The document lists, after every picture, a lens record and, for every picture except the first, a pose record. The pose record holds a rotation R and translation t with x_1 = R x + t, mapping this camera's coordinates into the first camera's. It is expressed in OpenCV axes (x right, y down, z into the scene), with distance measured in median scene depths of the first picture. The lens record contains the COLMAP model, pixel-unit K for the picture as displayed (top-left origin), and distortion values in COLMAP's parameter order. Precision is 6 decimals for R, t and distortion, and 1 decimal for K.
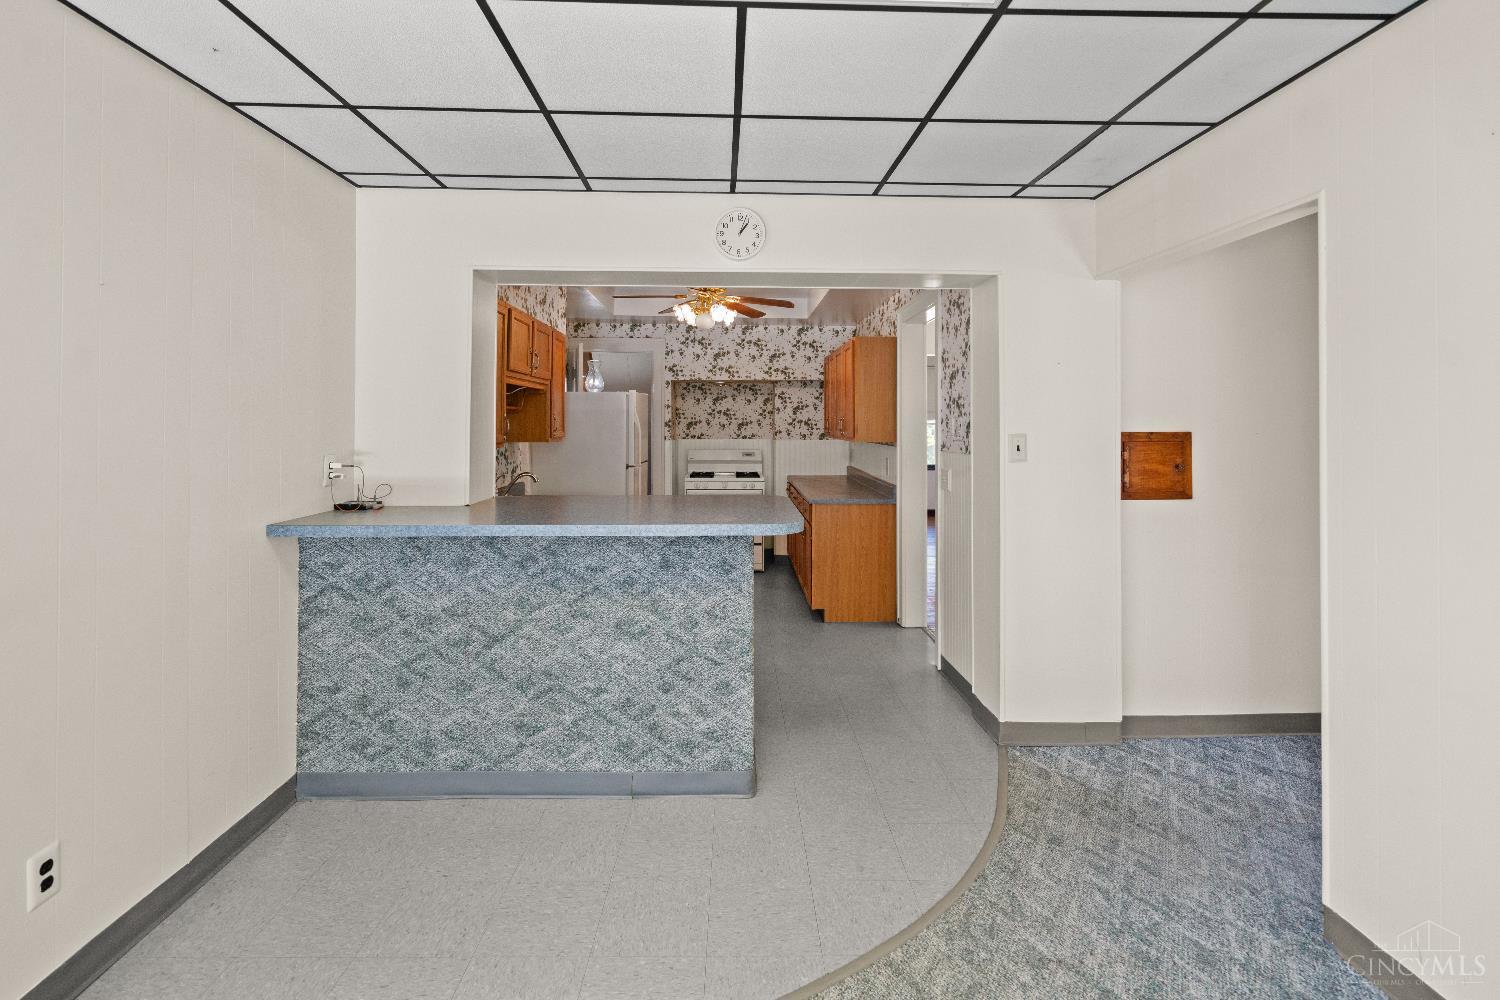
lens RADIAL K [[689.9, 0, 757.6], [0, 689.9, 499.4], [0, 0, 1]] dist [0.001409, 0.000673]
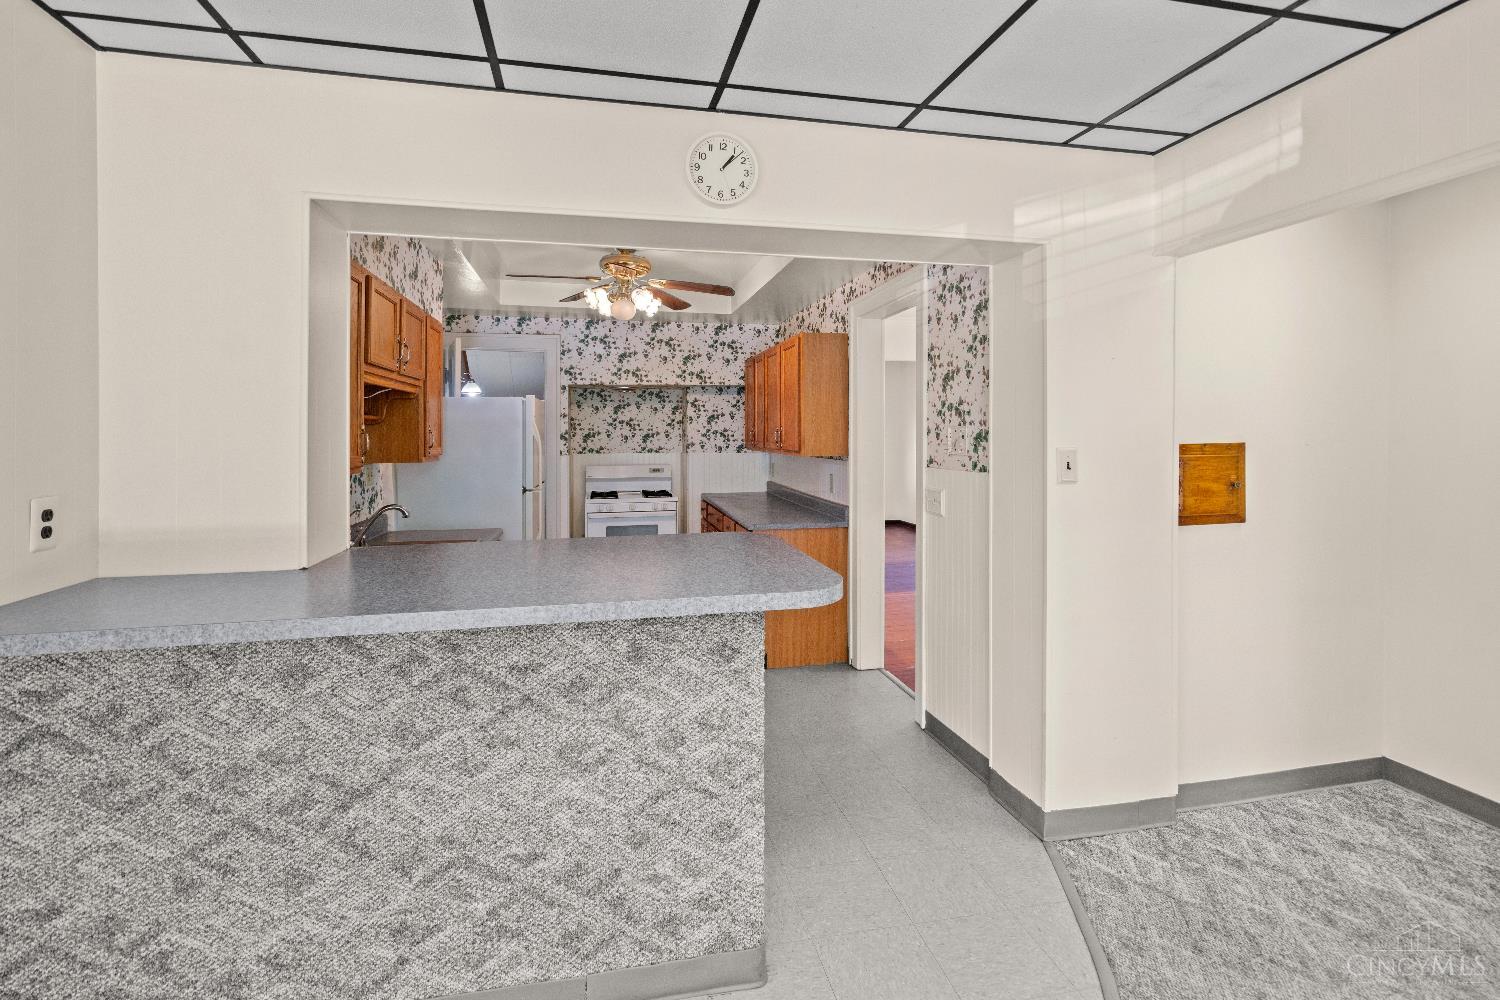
lens RADIAL K [[689.9, 0, 743.9], [0, 689.9, 490.8], [0, 0, 1]] dist [0.001409, 0.000673]
pose [[0.986069, -0.020811, 0.165031, -0.120446], [0.025196, 0.999382, -0.024520, -0.036557], [-0.164419, 0.028336, 0.985984, 0.294633]]
